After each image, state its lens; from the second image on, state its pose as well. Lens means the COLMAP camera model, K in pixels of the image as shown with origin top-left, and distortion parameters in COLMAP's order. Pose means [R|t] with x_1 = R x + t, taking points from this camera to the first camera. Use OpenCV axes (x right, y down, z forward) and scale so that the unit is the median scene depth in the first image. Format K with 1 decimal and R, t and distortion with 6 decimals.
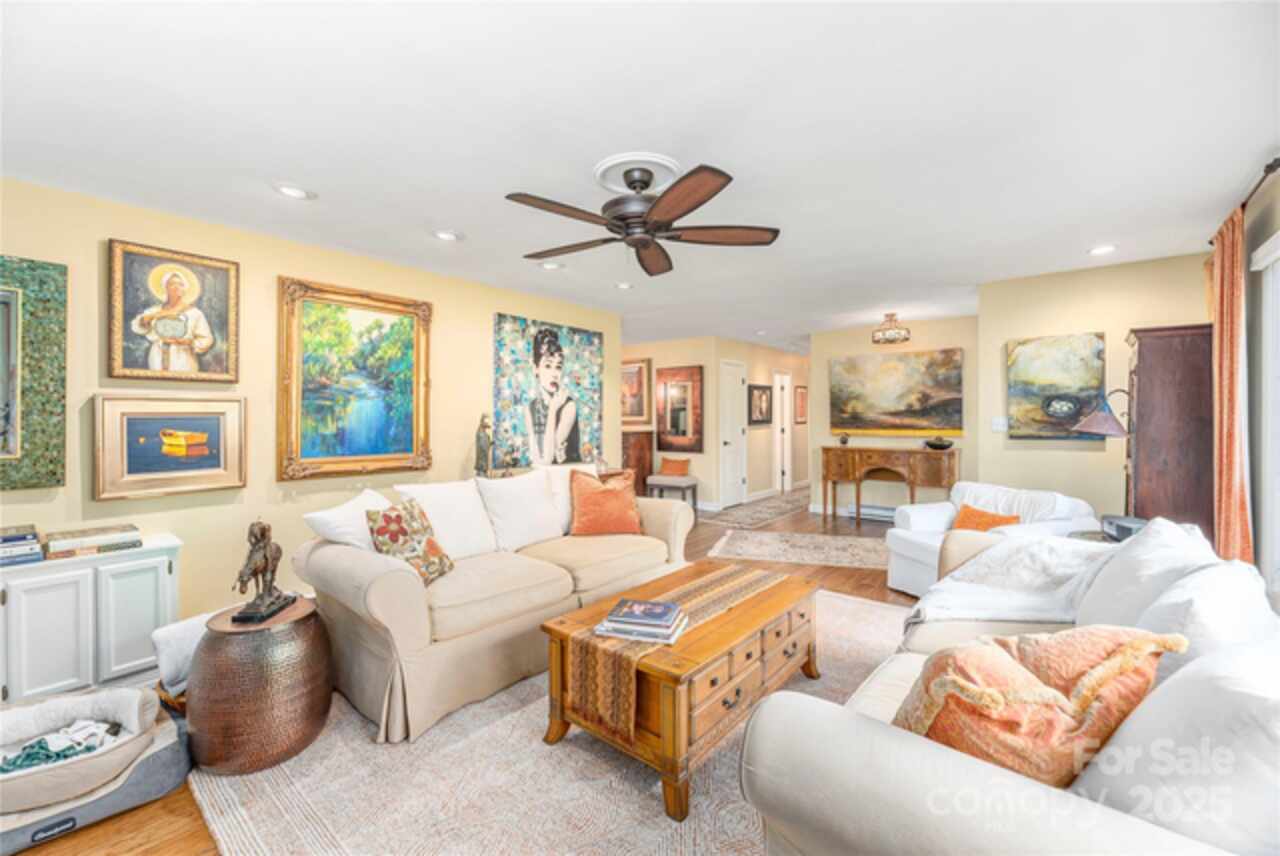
lens RADIAL K [[525.4, 0, 640.0], [0, 525.4, 420.0], [0, 0, 1]] dist [-0.001349, -0.000124]
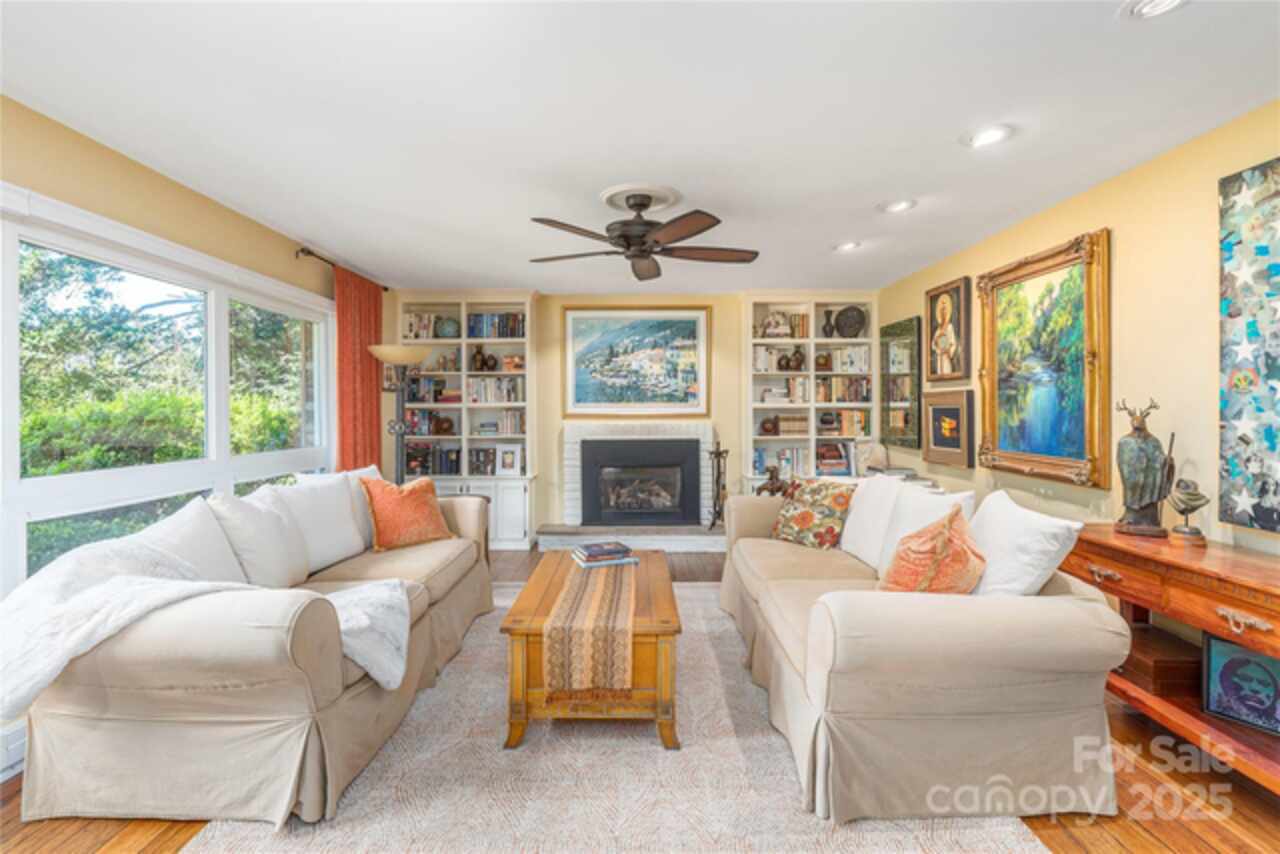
lens RADIAL K [[583.9, 0, 637.1], [0, 583.9, 408.9], [0, 0, 1]] dist [-0.000860, -0.000124]
pose [[-0.765923, 0.003327, -0.642923, 0.518381], [-0.001879, 0.999971, 0.007414, -0.008938], [0.642929, 0.006886, -0.765895, 1.244377]]
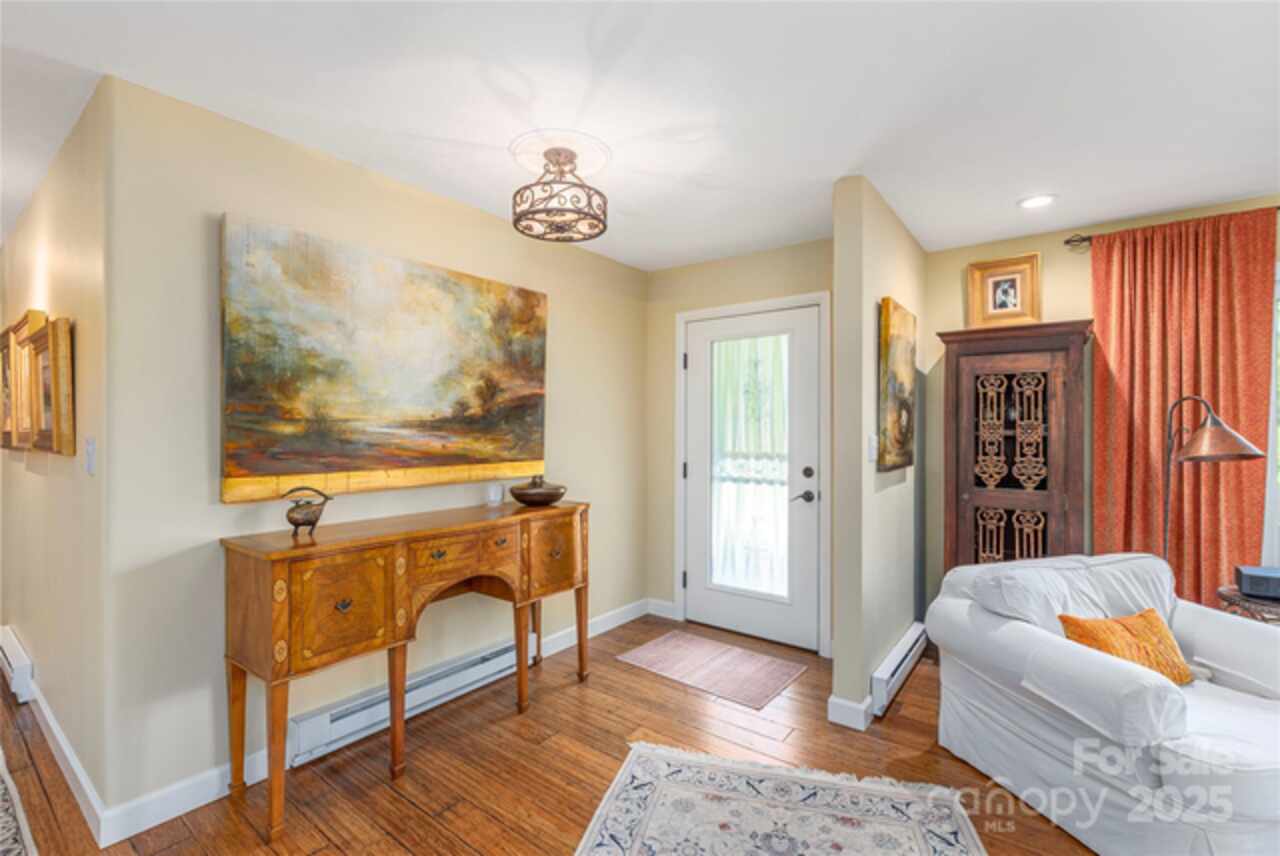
lens RADIAL K [[561.8, 0, 648.6], [0, 561.8, 430.6], [0, 0, 1]] dist [0.000806, 0.000588]
pose [[-0.071800, 0.005733, 0.997403, 0.120781], [0.006838, 0.999963, -0.005256, -0.008113], [-0.997396, 0.006443, -0.071836, 1.503794]]
